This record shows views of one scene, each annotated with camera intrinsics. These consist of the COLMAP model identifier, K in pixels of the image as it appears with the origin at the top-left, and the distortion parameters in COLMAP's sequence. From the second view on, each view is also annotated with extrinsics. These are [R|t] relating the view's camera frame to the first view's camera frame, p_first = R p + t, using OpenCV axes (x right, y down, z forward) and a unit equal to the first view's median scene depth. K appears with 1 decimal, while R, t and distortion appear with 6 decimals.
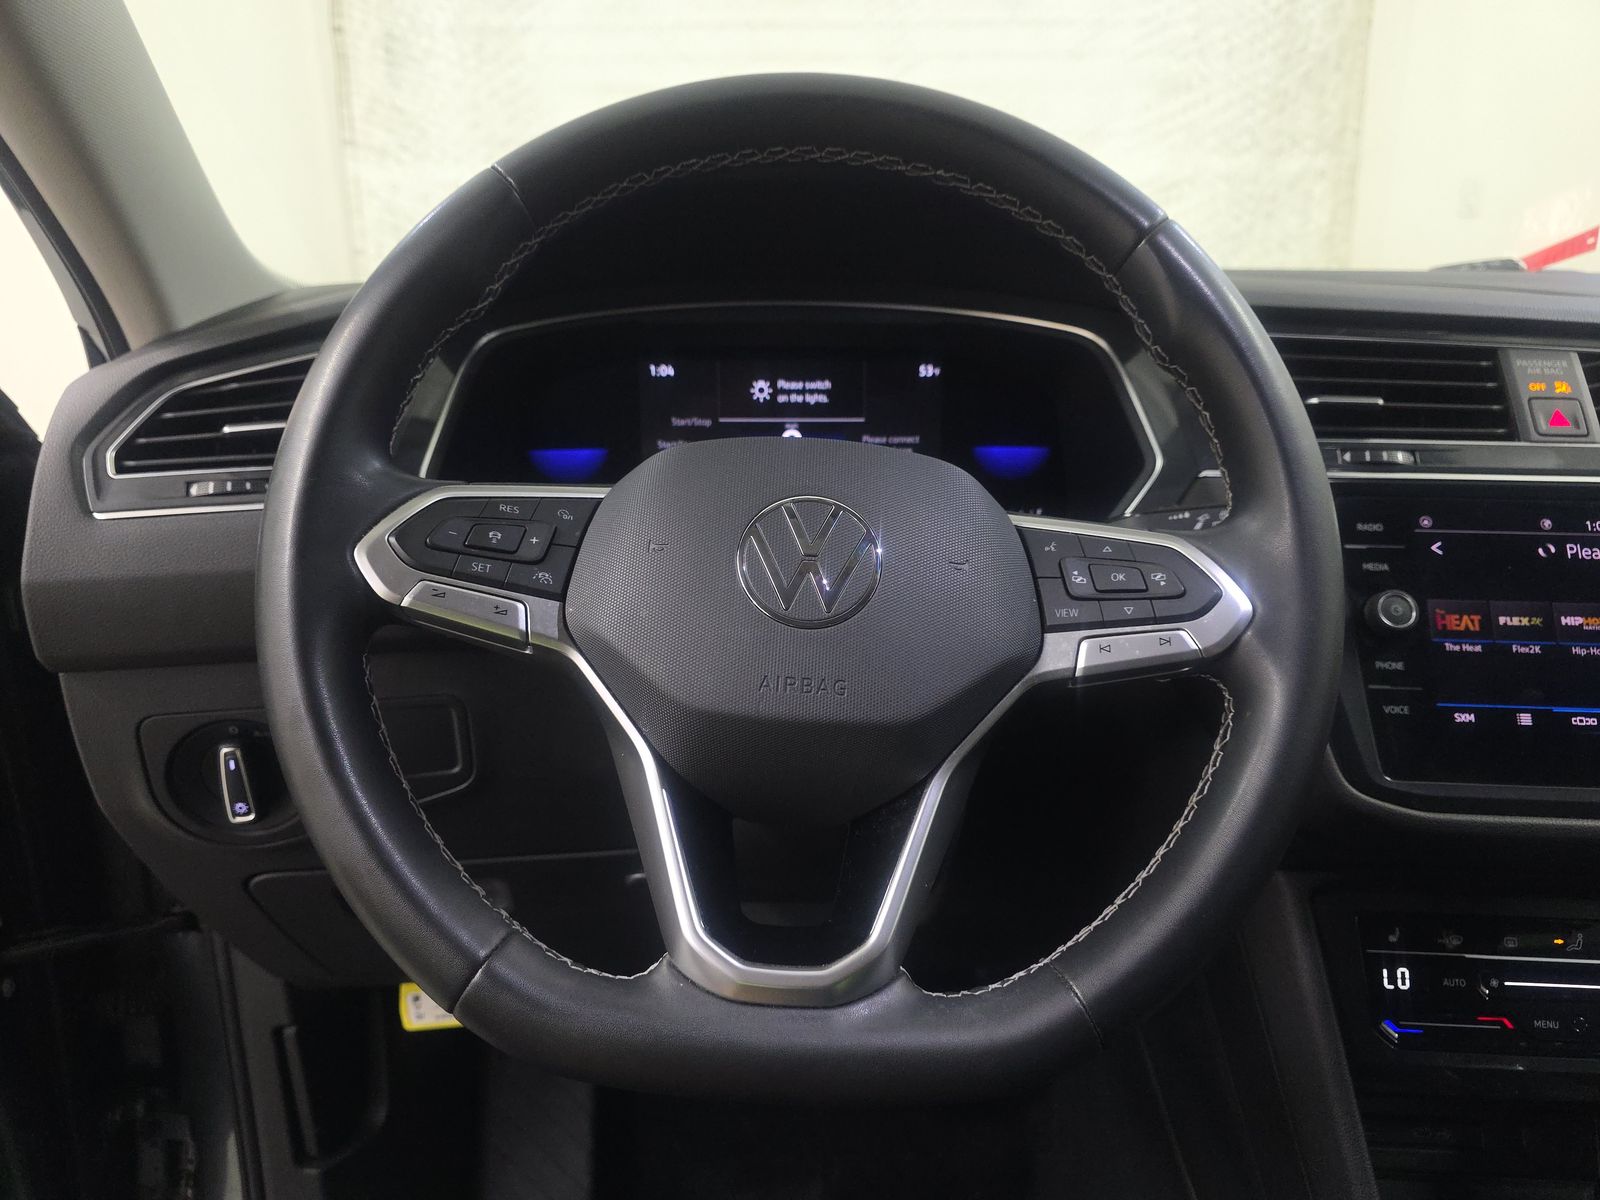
lens RADIAL K [[1059.2, 0, 805.6], [0, 1059.2, 590.8], [0, 0, 1]] dist [0.027492, -0.024434]
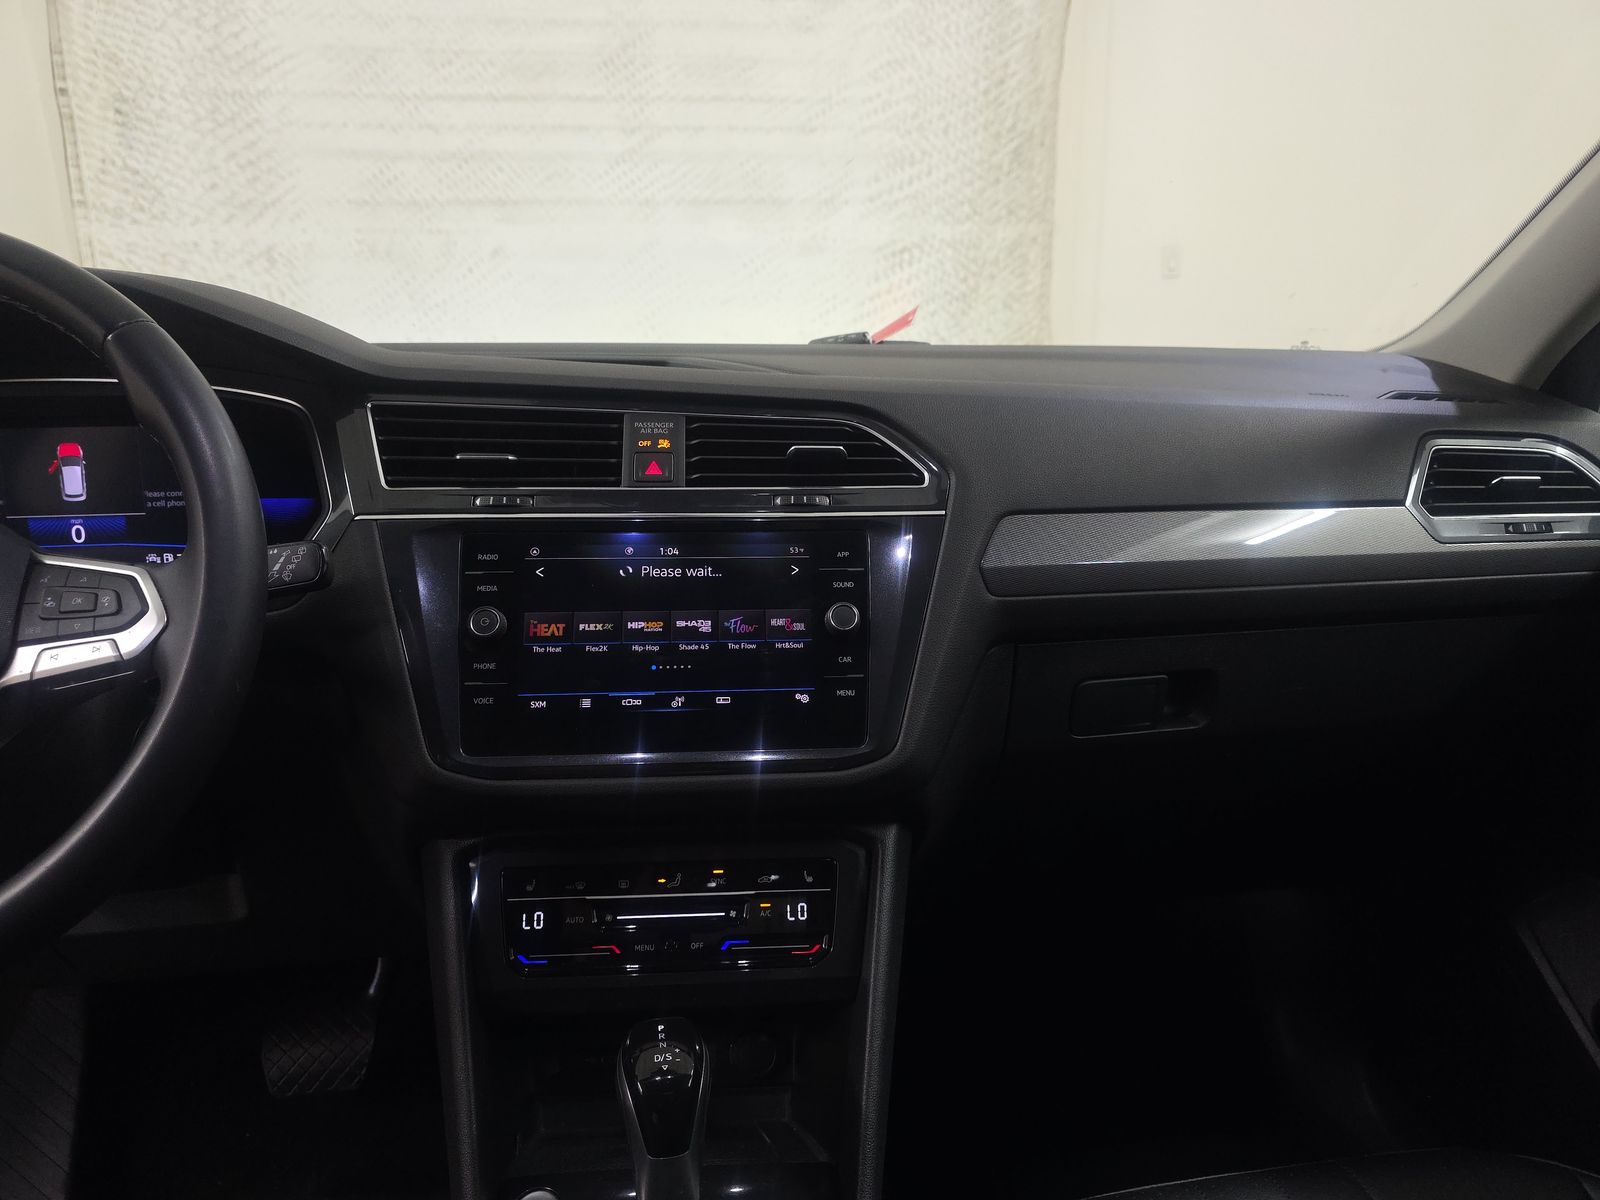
lens RADIAL K [[1059.2, 0, 792.1], [0, 1059.2, 592.8], [0, 0, 1]] dist [0.027492, -0.024434]
pose [[0.992025, -0.036038, 0.120780, 0.718287], [0.041414, 0.998247, -0.042294, 0.048838], [-0.119044, 0.046959, 0.991778, -0.275423]]
